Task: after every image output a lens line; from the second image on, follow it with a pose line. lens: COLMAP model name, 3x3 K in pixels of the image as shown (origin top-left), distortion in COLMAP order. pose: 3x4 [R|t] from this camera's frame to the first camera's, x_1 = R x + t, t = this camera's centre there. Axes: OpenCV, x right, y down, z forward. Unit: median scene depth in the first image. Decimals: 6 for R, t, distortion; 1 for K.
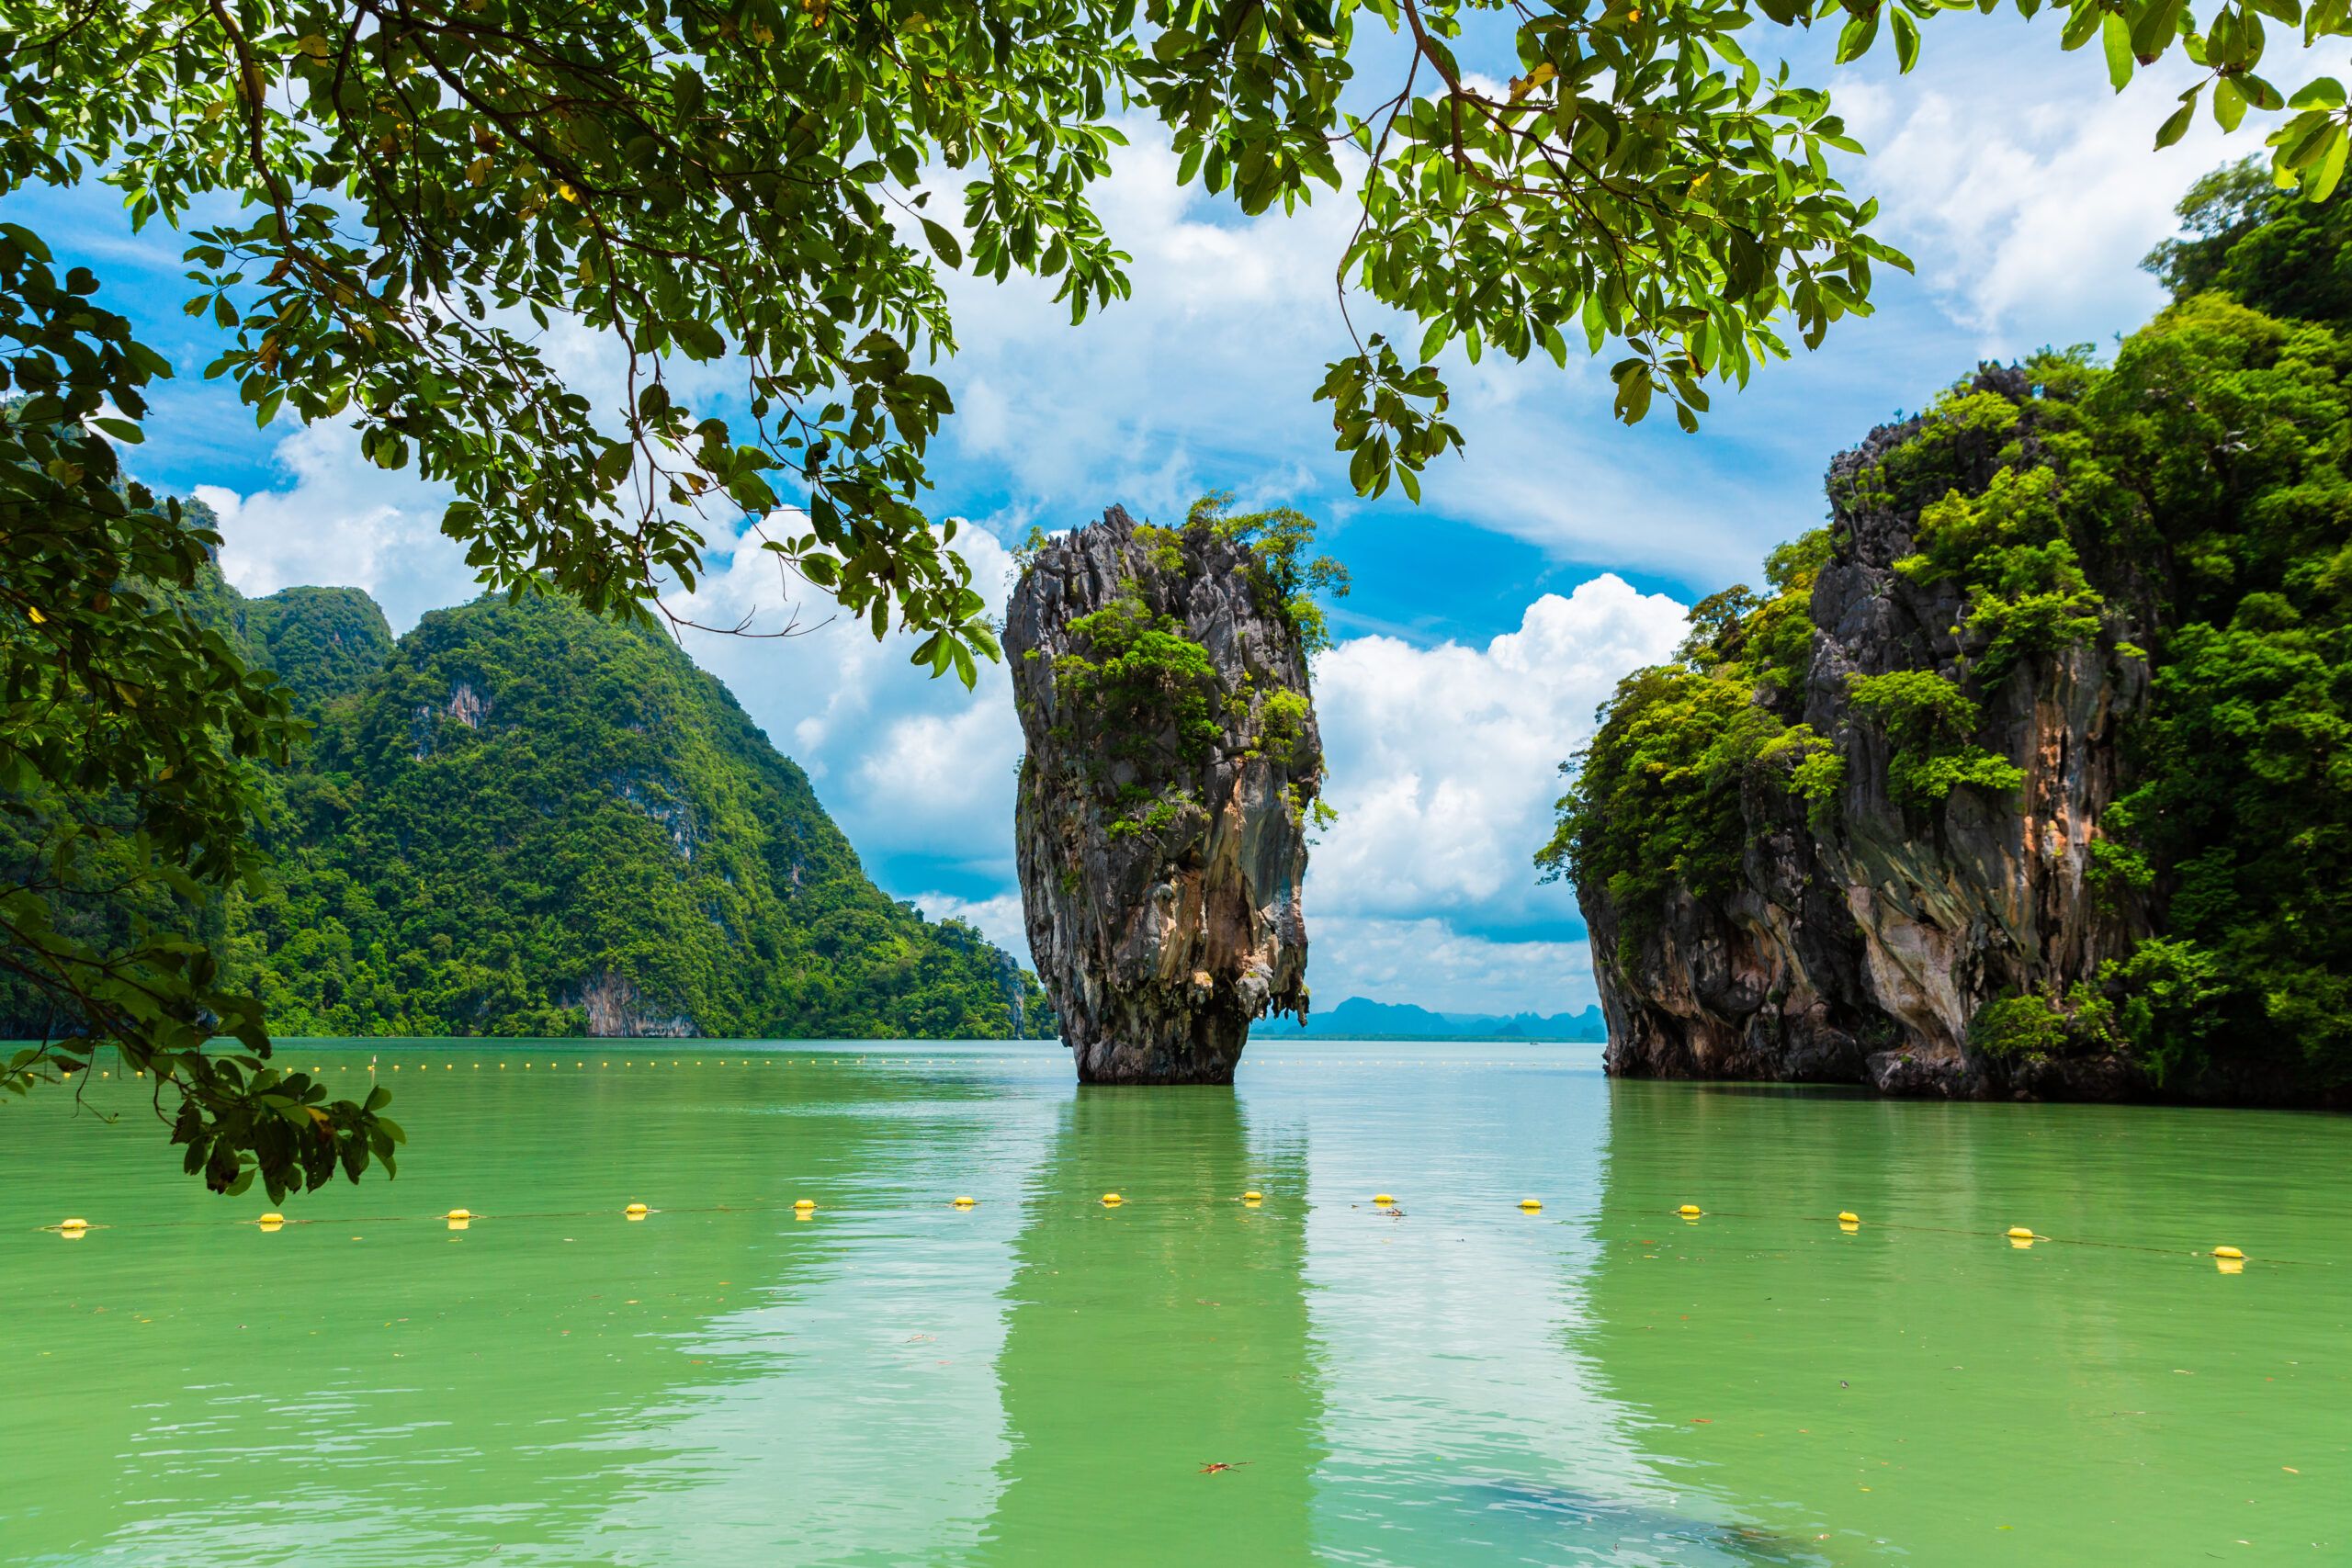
lens RADIAL K [[1585.0, 0, 1176.0], [0, 1585.0, 784.0], [0, 0, 1]] dist [0.018367, -0.003274]
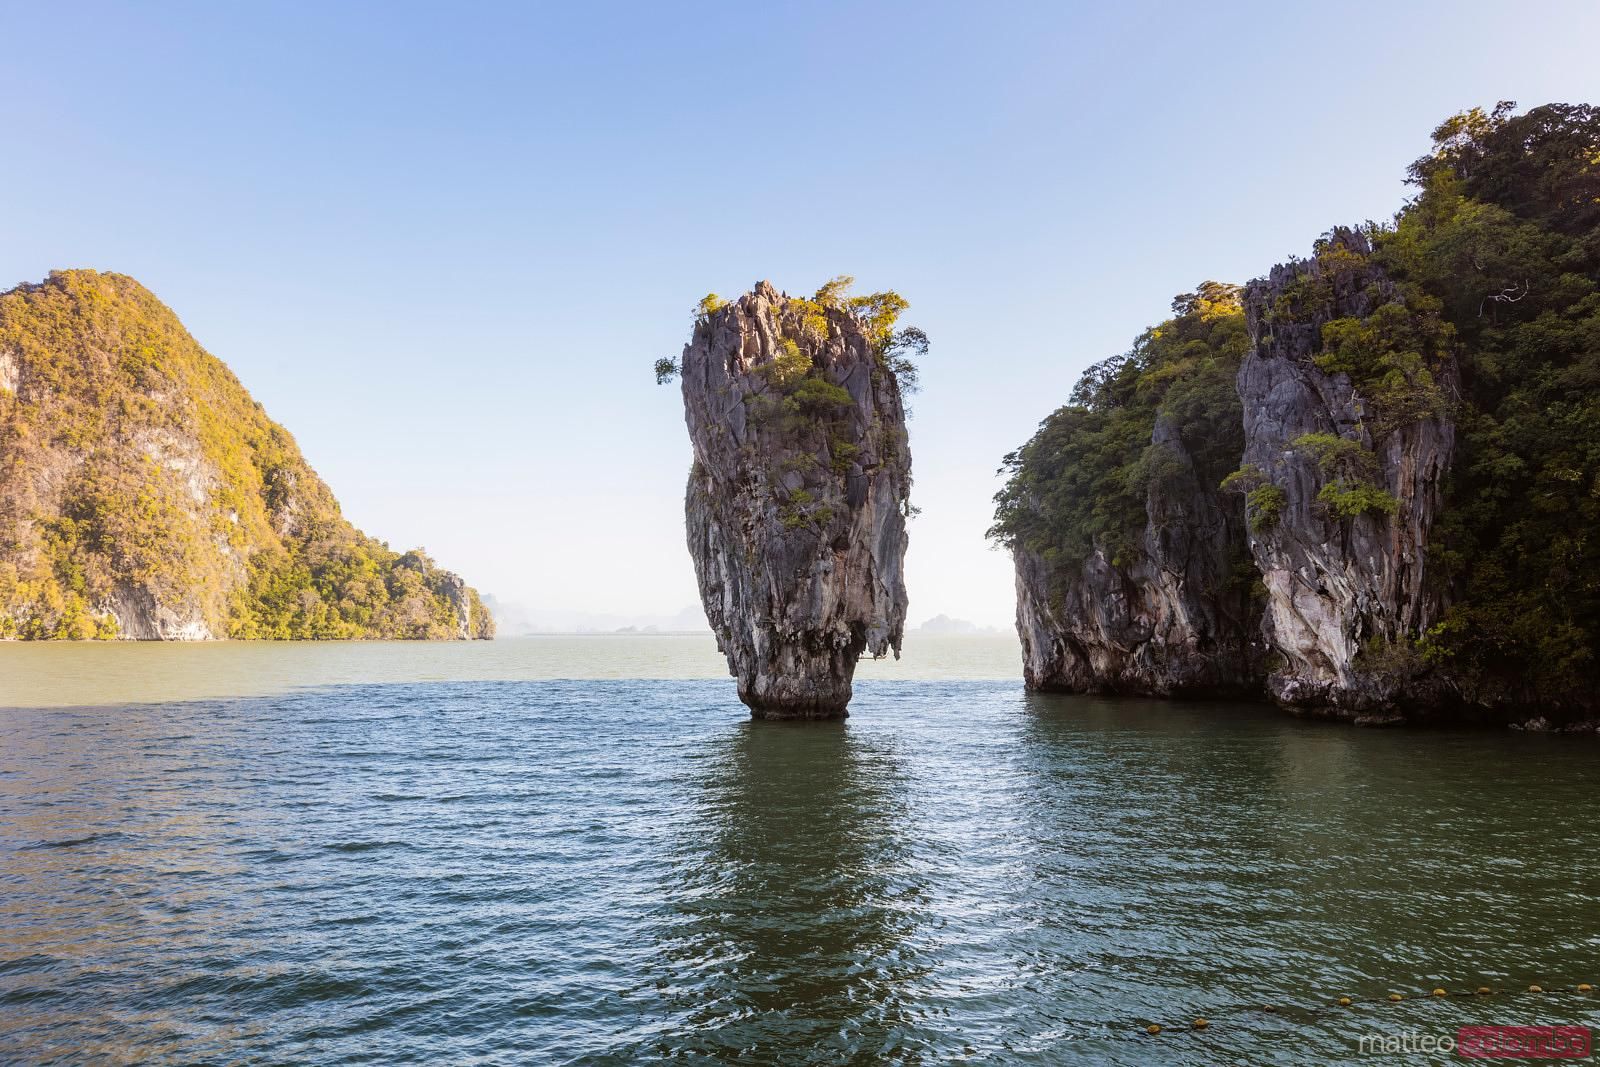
lens RADIAL K [[1117.7, 0, 828.2], [0, 1117.7, 513.5], [0, 0, 1]] dist [-0.000738, 0.000189]
pose [[0.973703, 0.018898, 0.227034, -0.213578], [-0.030655, 0.998359, 0.048374, -0.025489], [-0.225747, -0.054062, 0.972685, 0.044674]]
